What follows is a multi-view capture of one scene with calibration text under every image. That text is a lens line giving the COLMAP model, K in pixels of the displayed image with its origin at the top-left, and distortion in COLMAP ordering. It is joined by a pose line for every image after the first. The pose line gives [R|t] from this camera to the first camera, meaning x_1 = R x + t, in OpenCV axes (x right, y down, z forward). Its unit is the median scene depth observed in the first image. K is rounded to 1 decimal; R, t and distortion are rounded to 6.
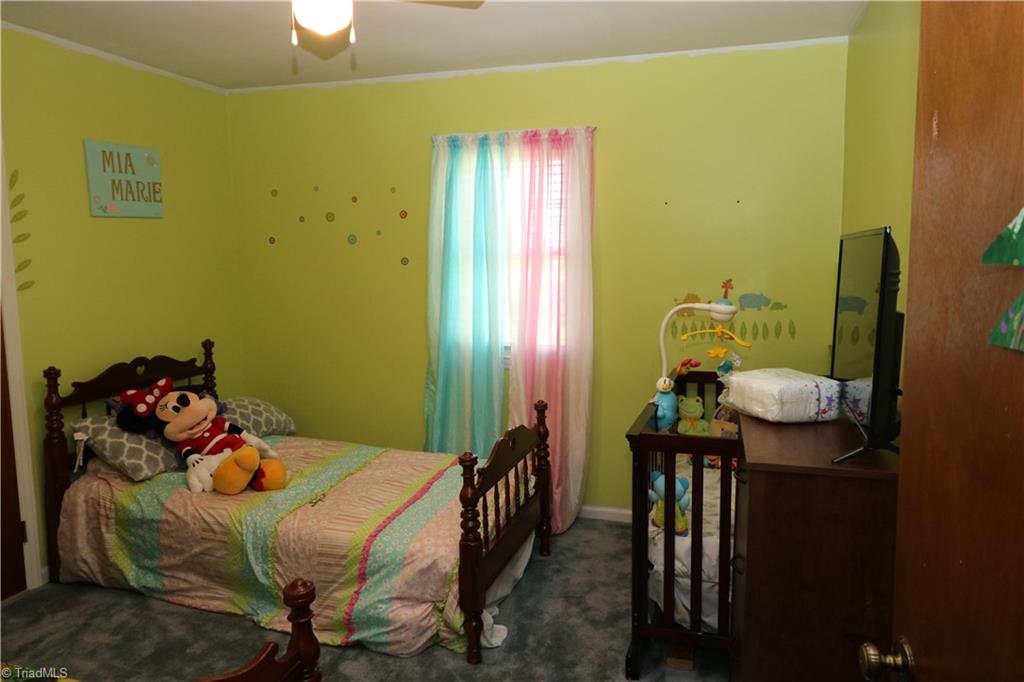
lens RADIAL K [[733.2, 0, 510.2], [0, 733.2, 341.9], [0, 0, 1]] dist [0.008811, -0.009262]
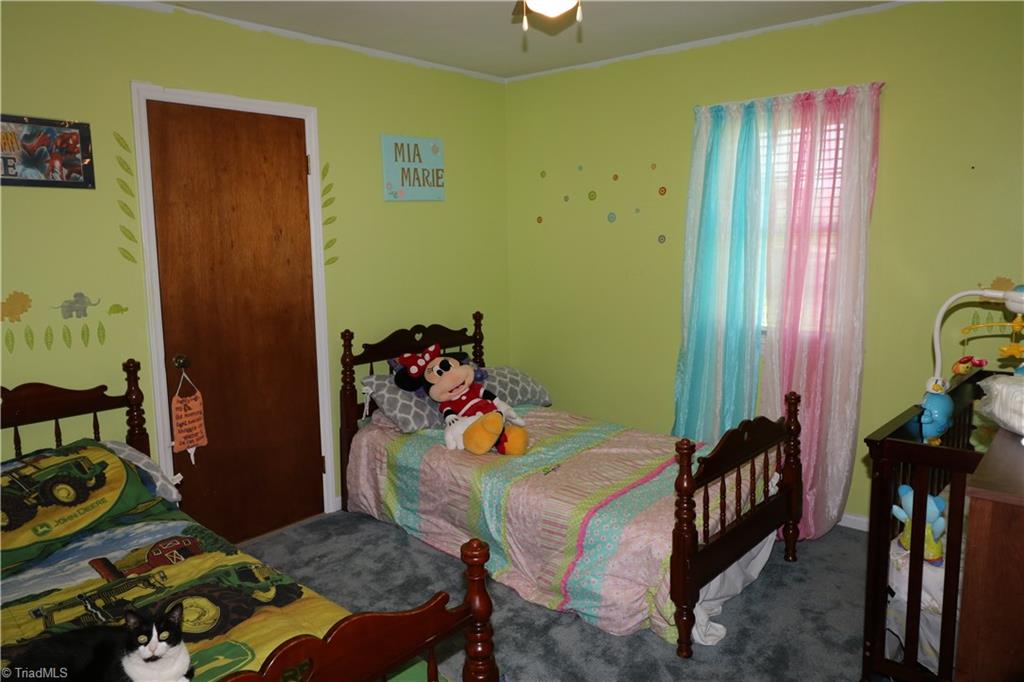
lens RADIAL K [[733.2, 0, 509.5], [0, 733.2, 341.4], [0, 0, 1]] dist [0.008811, -0.009262]
pose [[0.911871, 0.053767, -0.406940, 0.096229], [-0.041706, 0.998389, 0.038457, -0.003558], [0.408352, -0.018096, 0.912645, 0.027504]]
